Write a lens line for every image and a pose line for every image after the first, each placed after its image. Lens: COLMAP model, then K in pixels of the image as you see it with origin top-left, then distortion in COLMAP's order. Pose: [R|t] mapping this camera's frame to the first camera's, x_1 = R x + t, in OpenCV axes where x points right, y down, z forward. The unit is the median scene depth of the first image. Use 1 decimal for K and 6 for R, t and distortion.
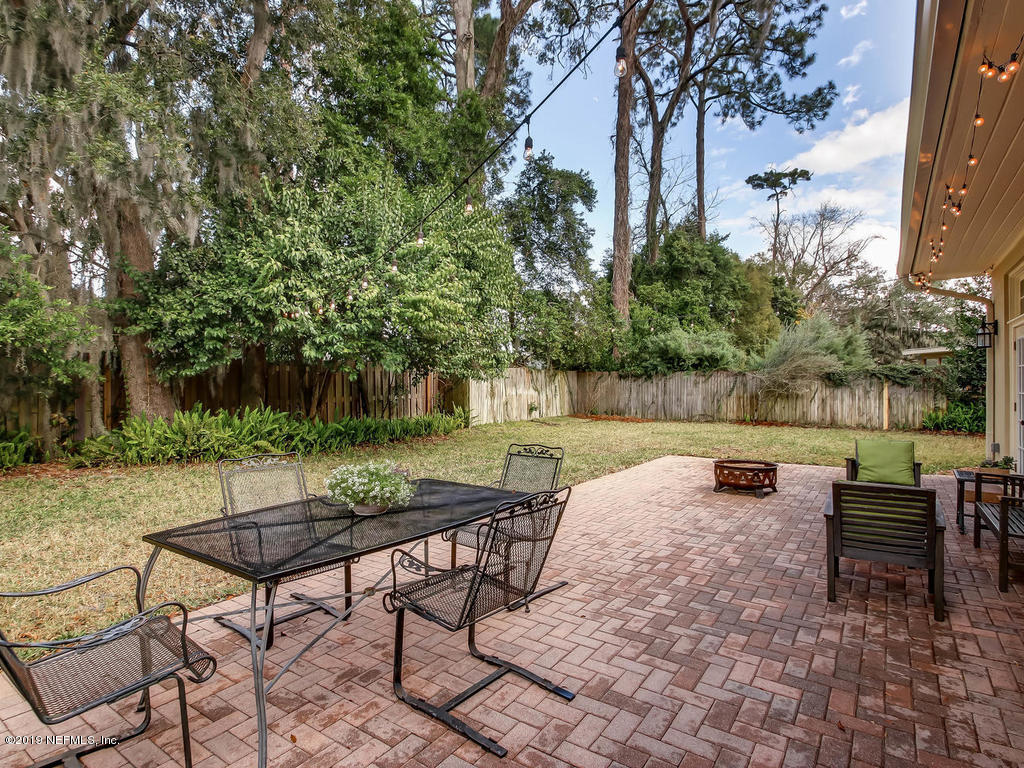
lens RADIAL K [[536.1, 0, 508.9], [0, 536.1, 372.7], [0, 0, 1]] dist [0.000726, -0.000261]
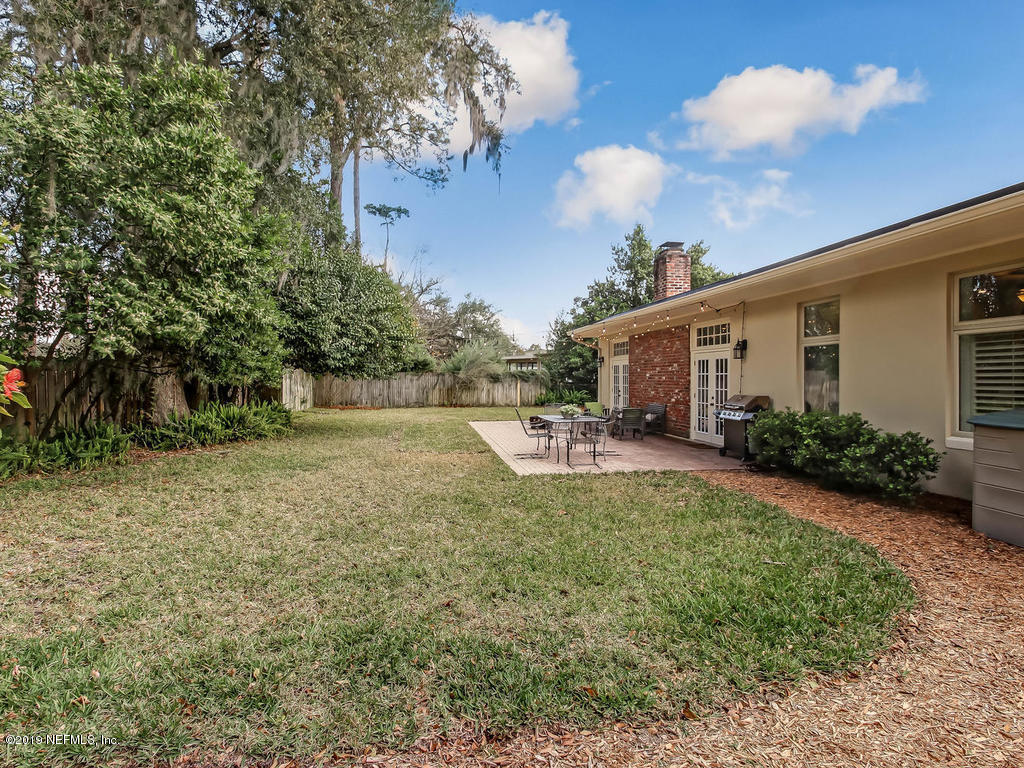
lens RADIAL K [[536.1, 0, 508.9], [0, 536.1, 372.7], [0, 0, 1]] dist [0.000726, -0.000261]
pose [[0.718631, 0.005093, 0.695373, -0.500233], [-0.010269, 0.999942, 0.003289, -0.009086], [-0.695316, -0.009505, 0.718642, -0.227448]]
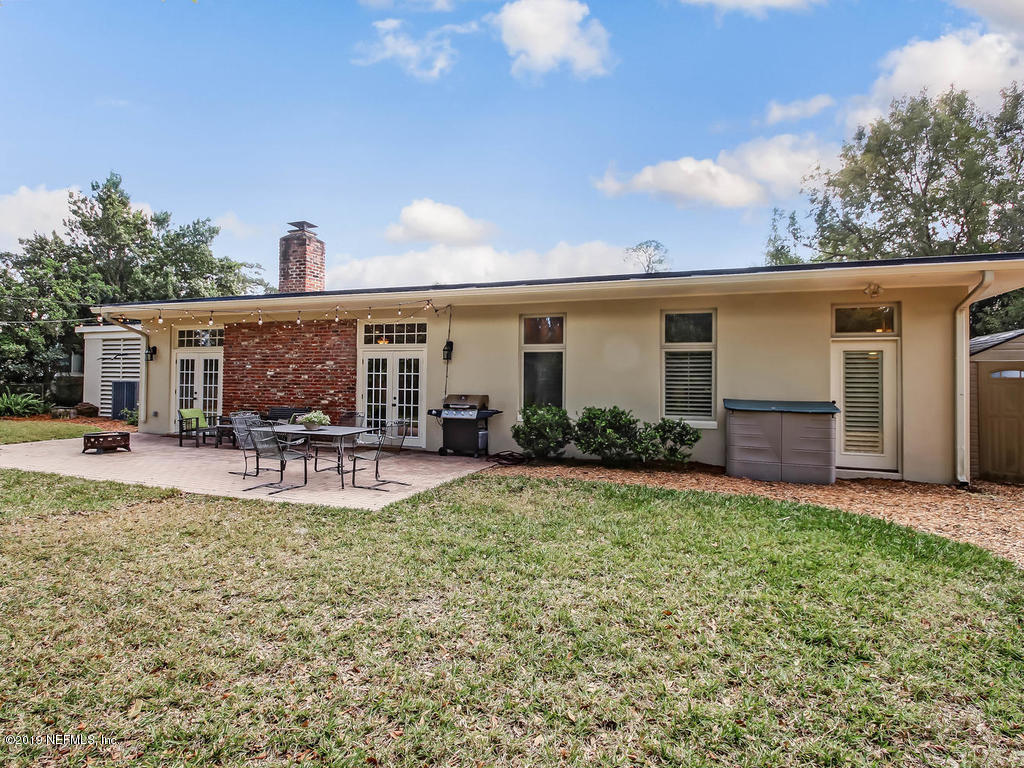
lens RADIAL K [[549.2, 0, 501.6], [0, 549.2, 365.4], [0, 0, 1]] dist [0.033686, -0.032784]
pose [[-0.240894, 0.022770, 0.970284, -0.533702], [-0.028446, 0.999130, -0.030509, -0.001112], [-0.970134, -0.034950, -0.240037, 0.118821]]
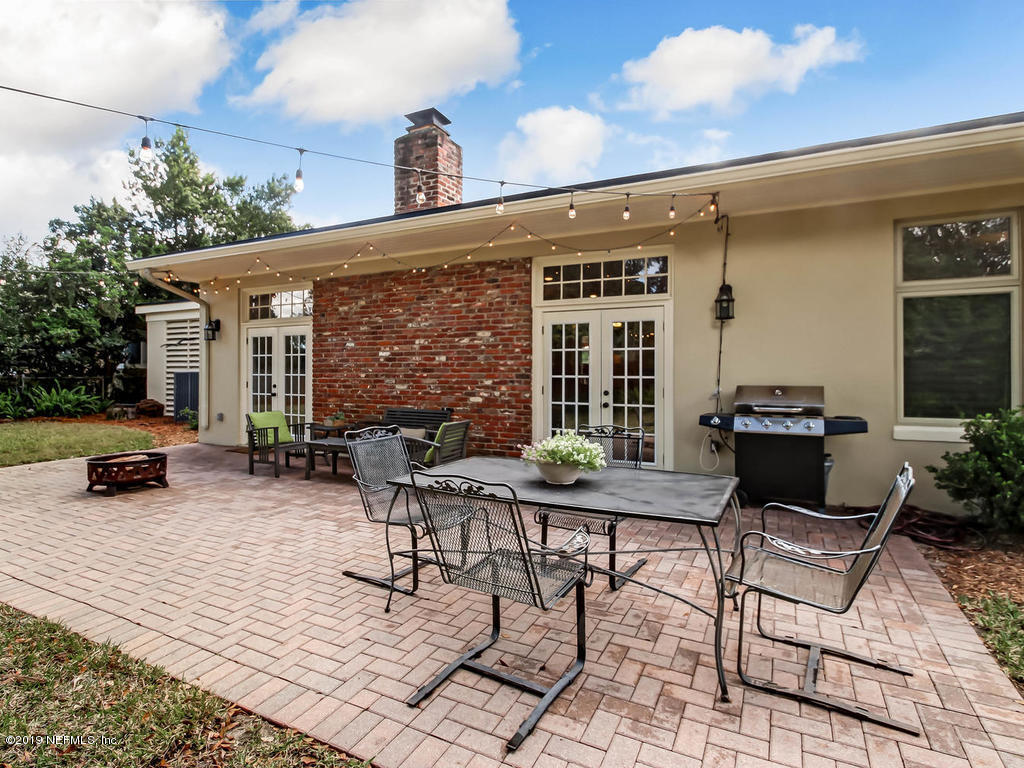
lens RADIAL K [[536.1, 0, 508.9], [0, 536.1, 372.7], [0, 0, 1]] dist [0.000726, -0.000261]
pose [[-0.141606, -0.000902, 0.989923, -0.199802], [-0.019631, 0.999805, -0.001897, 0.010285], [-0.989728, -0.019702, -0.141596, 0.202690]]
